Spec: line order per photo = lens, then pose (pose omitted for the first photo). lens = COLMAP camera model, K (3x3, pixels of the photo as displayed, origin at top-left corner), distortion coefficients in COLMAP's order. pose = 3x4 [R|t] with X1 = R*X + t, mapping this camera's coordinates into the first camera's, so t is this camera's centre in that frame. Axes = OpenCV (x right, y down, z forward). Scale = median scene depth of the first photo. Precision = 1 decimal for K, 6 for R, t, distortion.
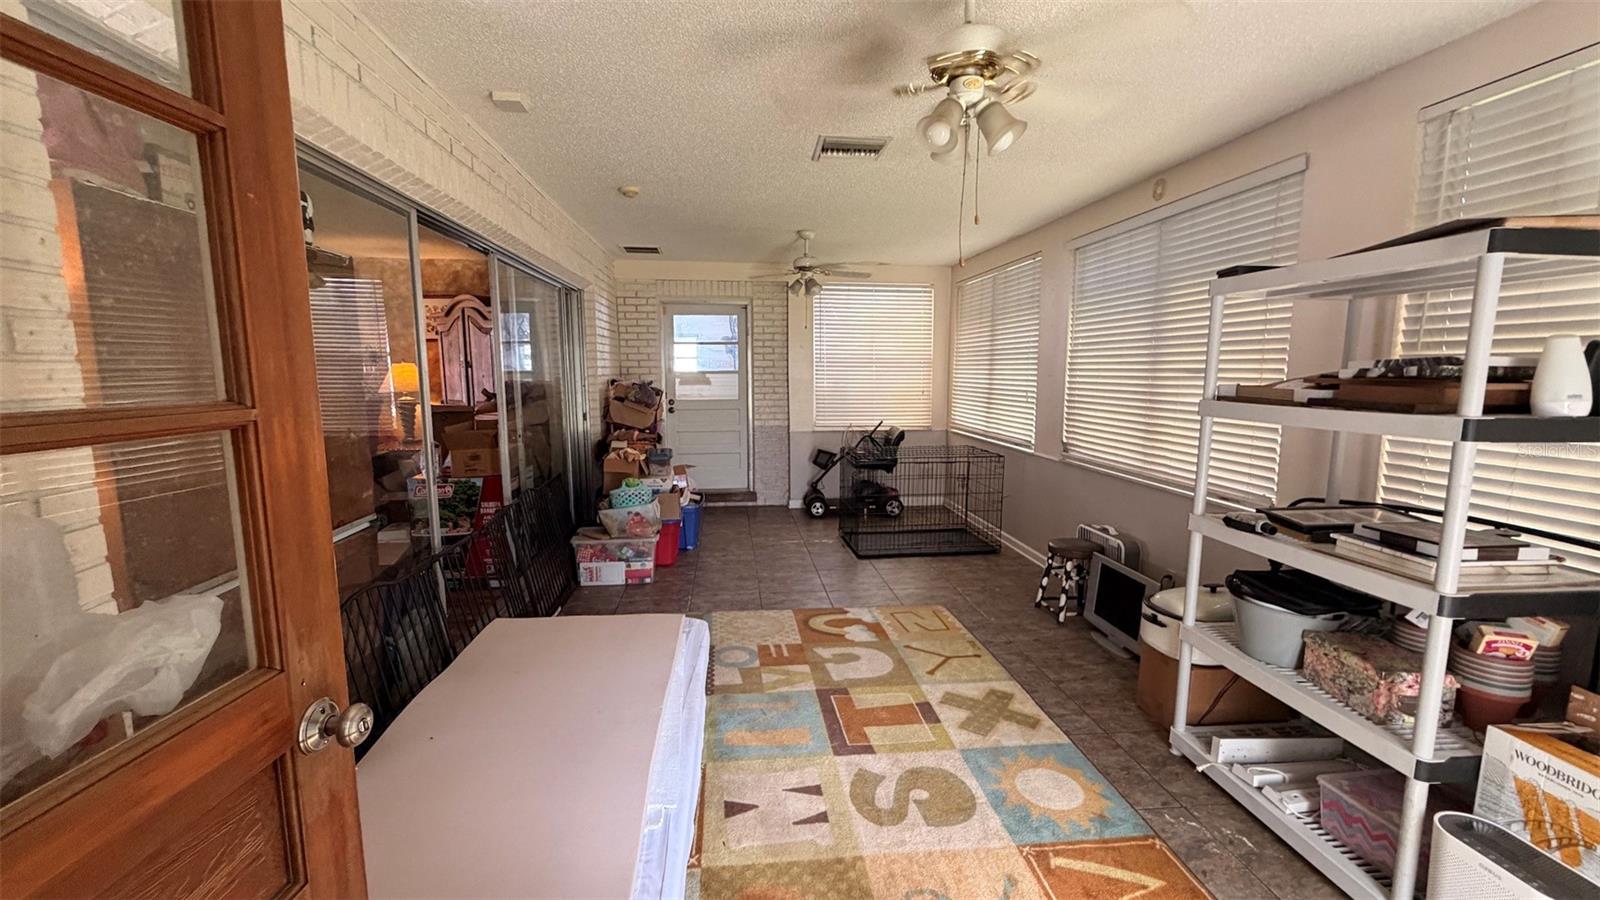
lens RADIAL K [[638.2, 0, 796.2], [0, 638.2, 453.1], [0, 0, 1]] dist [-0.001859, -0.000018]
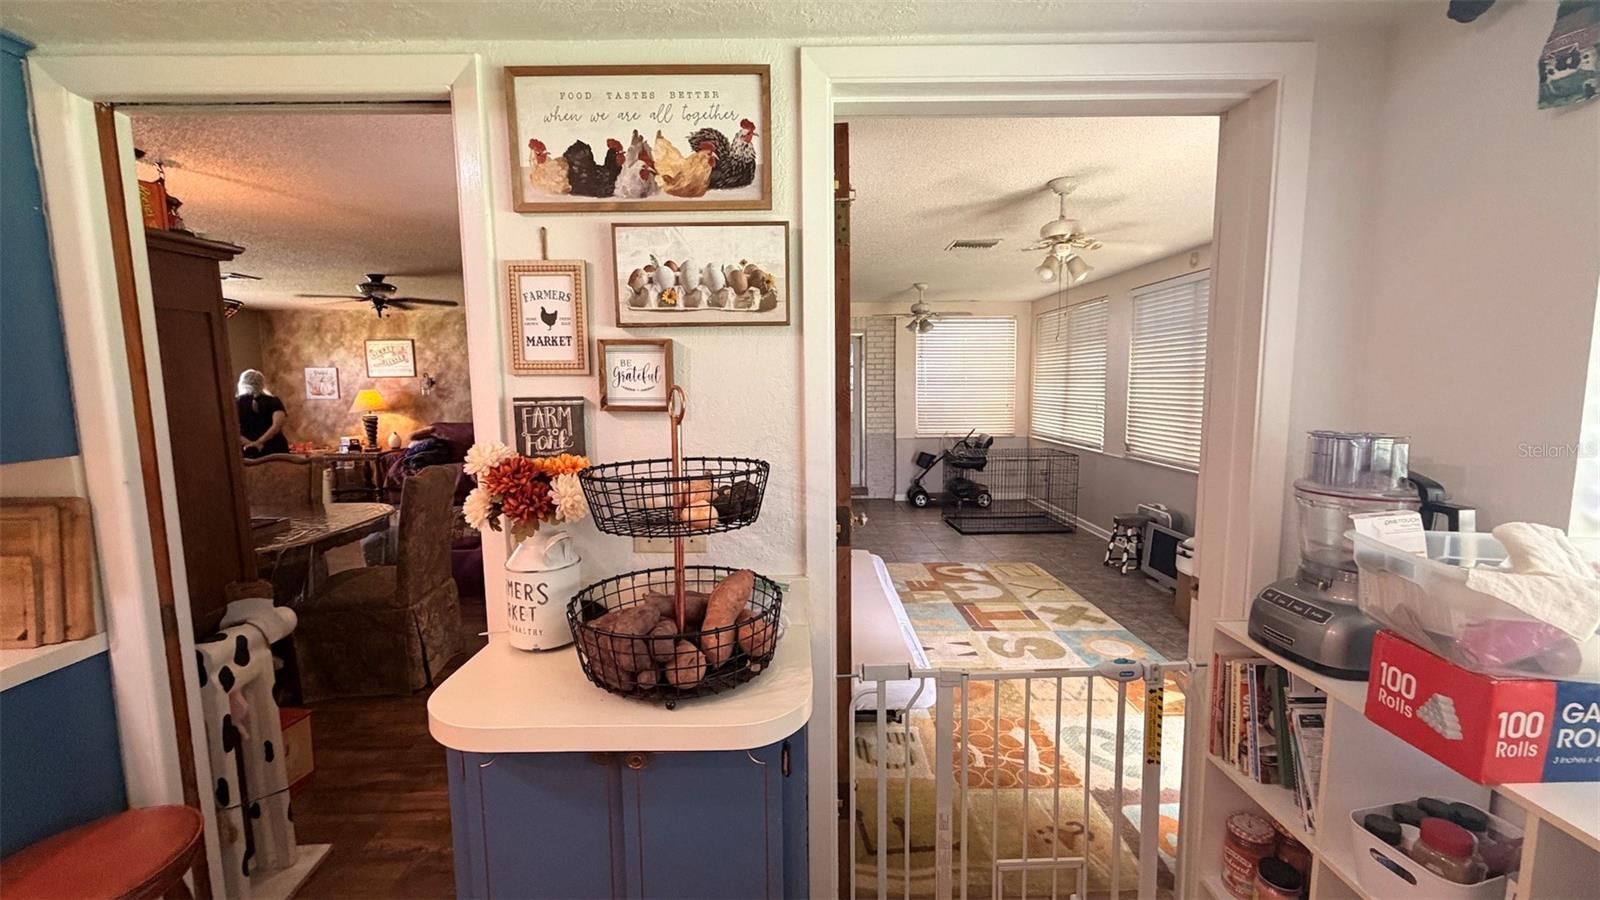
lens RADIAL K [[639.9, 0, 795.6], [0, 639.9, 451.9], [0, 0, 1]] dist [0.001075, 0.000100]
pose [[0.995461, 0.000676, -0.095169, -0.131616], [-0.002780, 0.999755, -0.021973, 0.032085], [0.095131, 0.022138, 0.995219, -0.373378]]
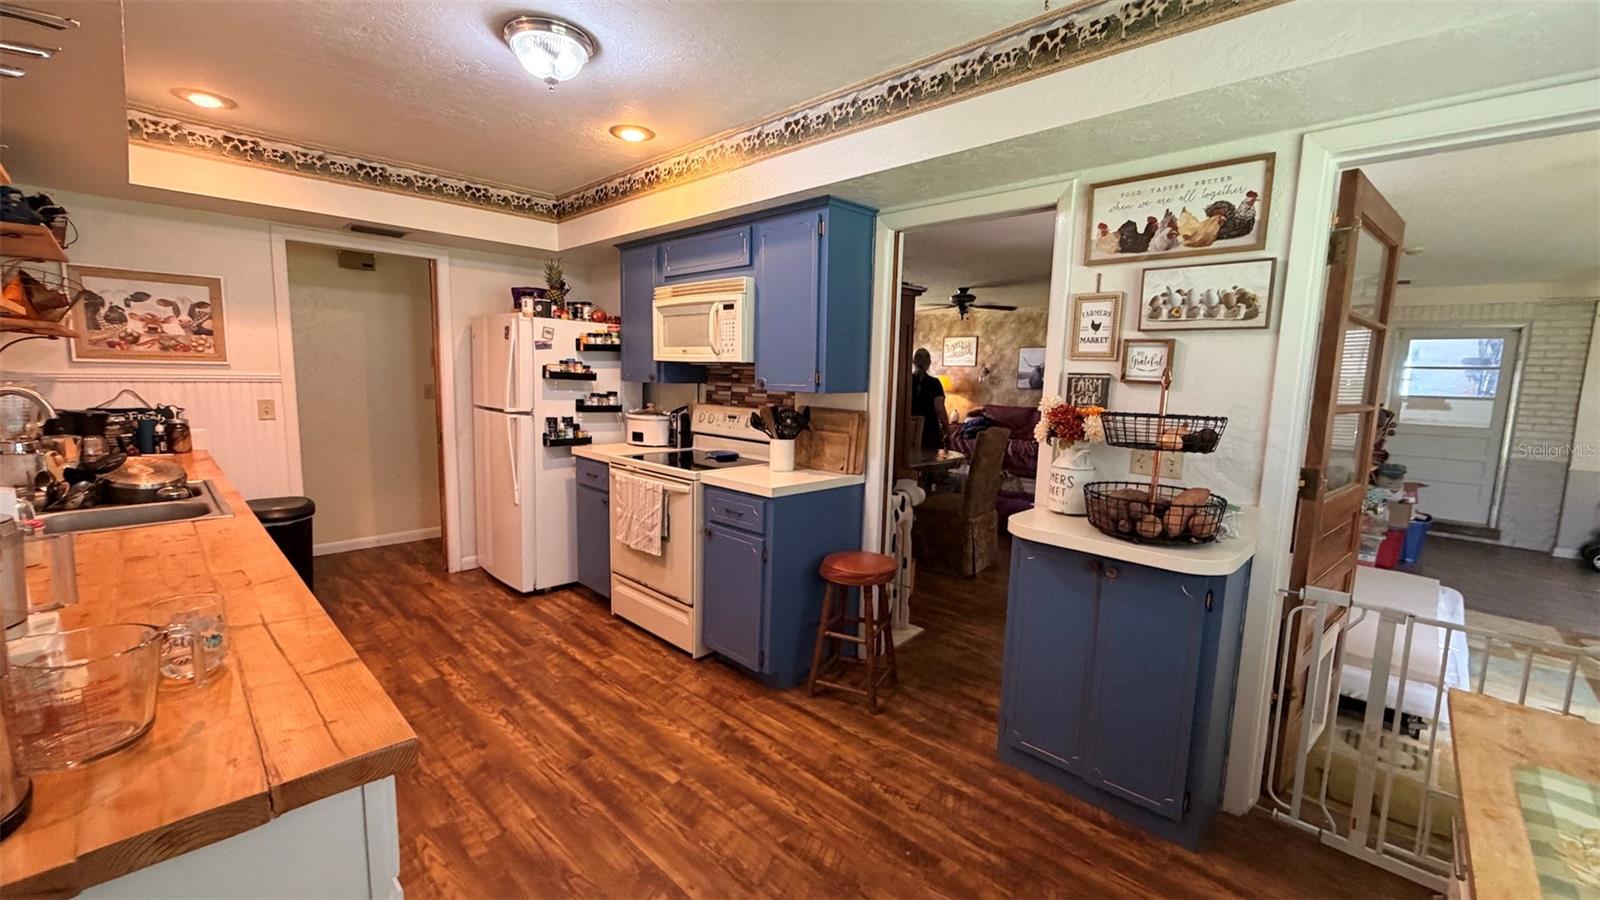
lens RADIAL K [[639.9, 0, 795.6], [0, 639.9, 451.9], [0, 0, 1]] dist [0.001075, 0.000100]
pose [[0.636052, 0.116291, -0.762833, -0.027135], [-0.132142, 0.990391, 0.040801, 0.072625], [0.760247, 0.074851, 0.645307, -0.589862]]
